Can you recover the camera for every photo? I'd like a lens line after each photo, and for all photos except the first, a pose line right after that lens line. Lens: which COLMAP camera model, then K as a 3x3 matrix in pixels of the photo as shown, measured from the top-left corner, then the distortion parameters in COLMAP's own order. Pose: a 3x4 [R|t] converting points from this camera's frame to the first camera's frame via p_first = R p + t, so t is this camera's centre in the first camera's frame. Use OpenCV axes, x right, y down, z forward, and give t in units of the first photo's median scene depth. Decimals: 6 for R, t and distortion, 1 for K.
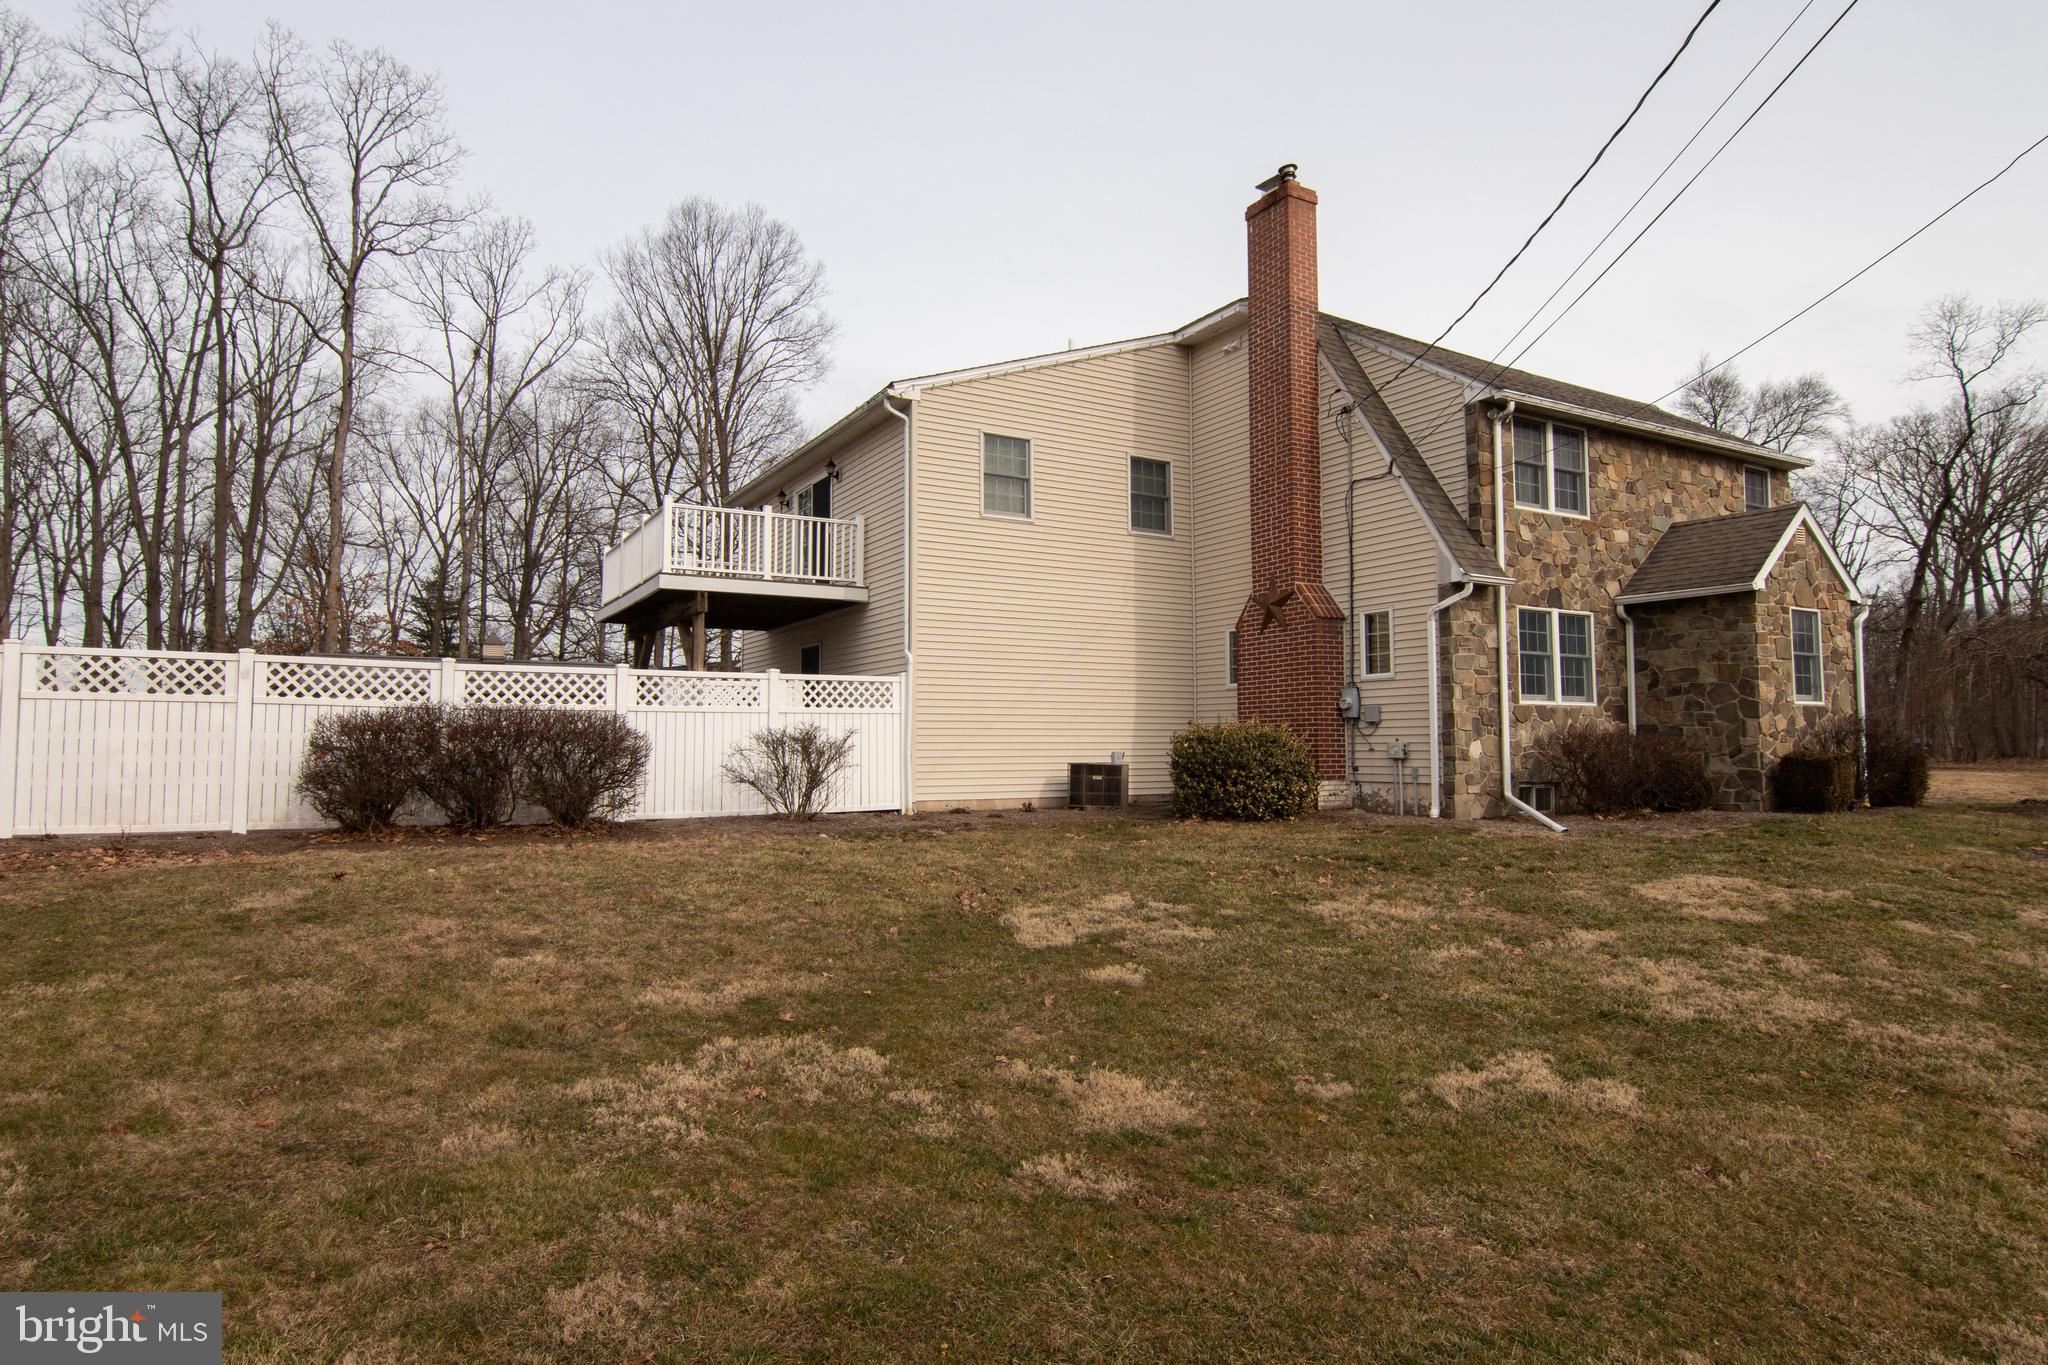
lens RADIAL K [[1080.5, 0, 1021.4], [0, 1080.5, 693.8], [0, 0, 1]] dist [-0.013815, -0.001924]
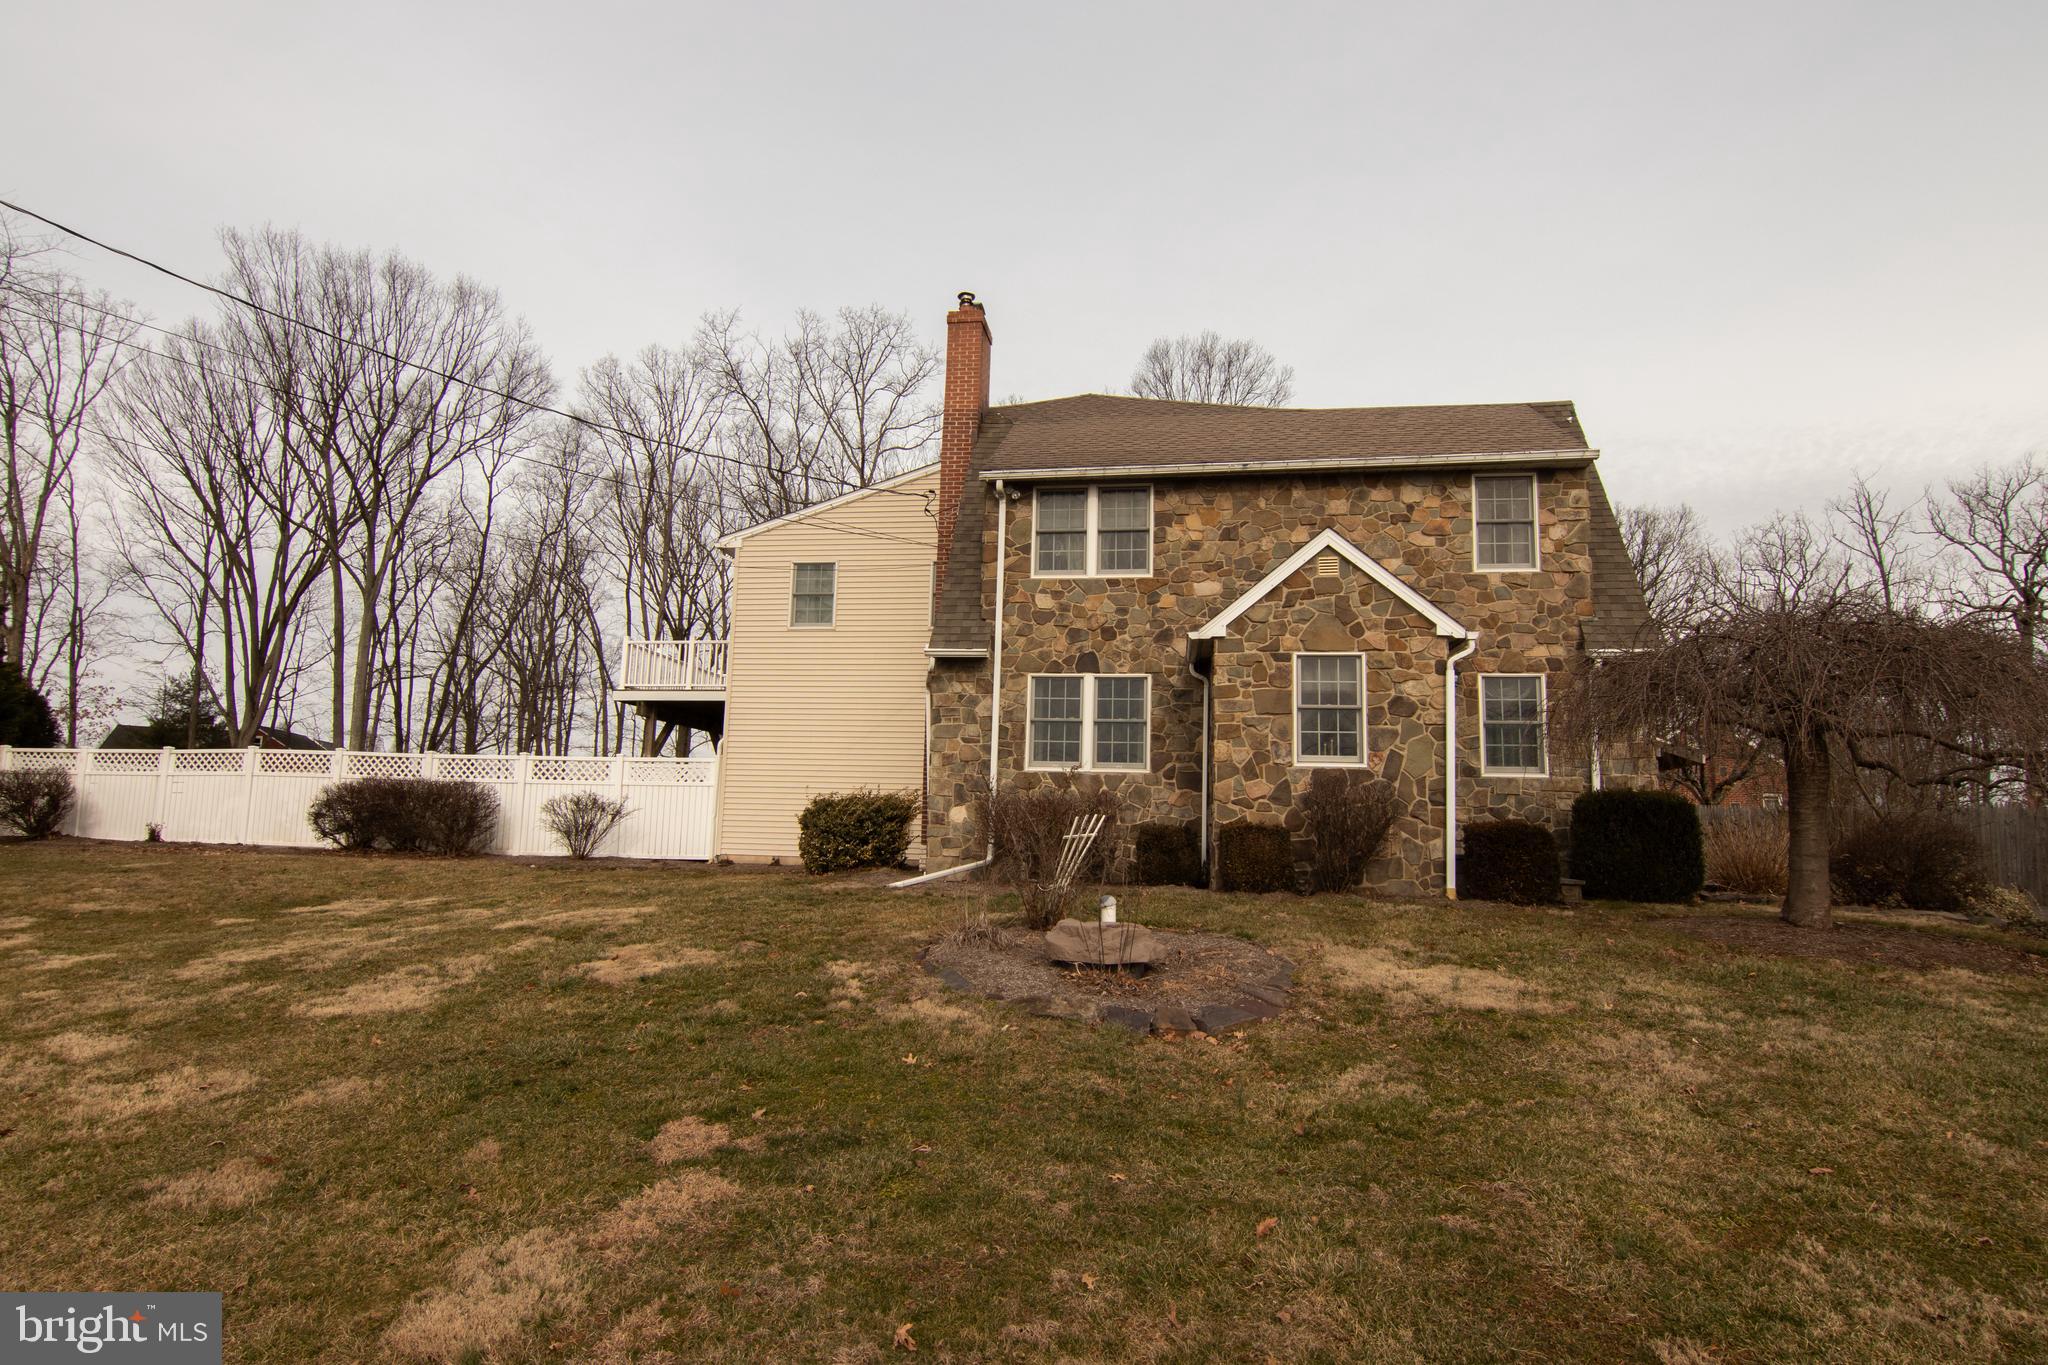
lens RADIAL K [[1080.5, 0, 1021.4], [0, 1080.5, 693.8], [0, 0, 1]] dist [-0.013815, -0.001924]
pose [[0.798658, -0.056300, -0.599146, 1.019932], [0.002977, 0.995972, -0.089620, 0.026889], [0.601778, 0.069792, 0.795608, 0.181587]]
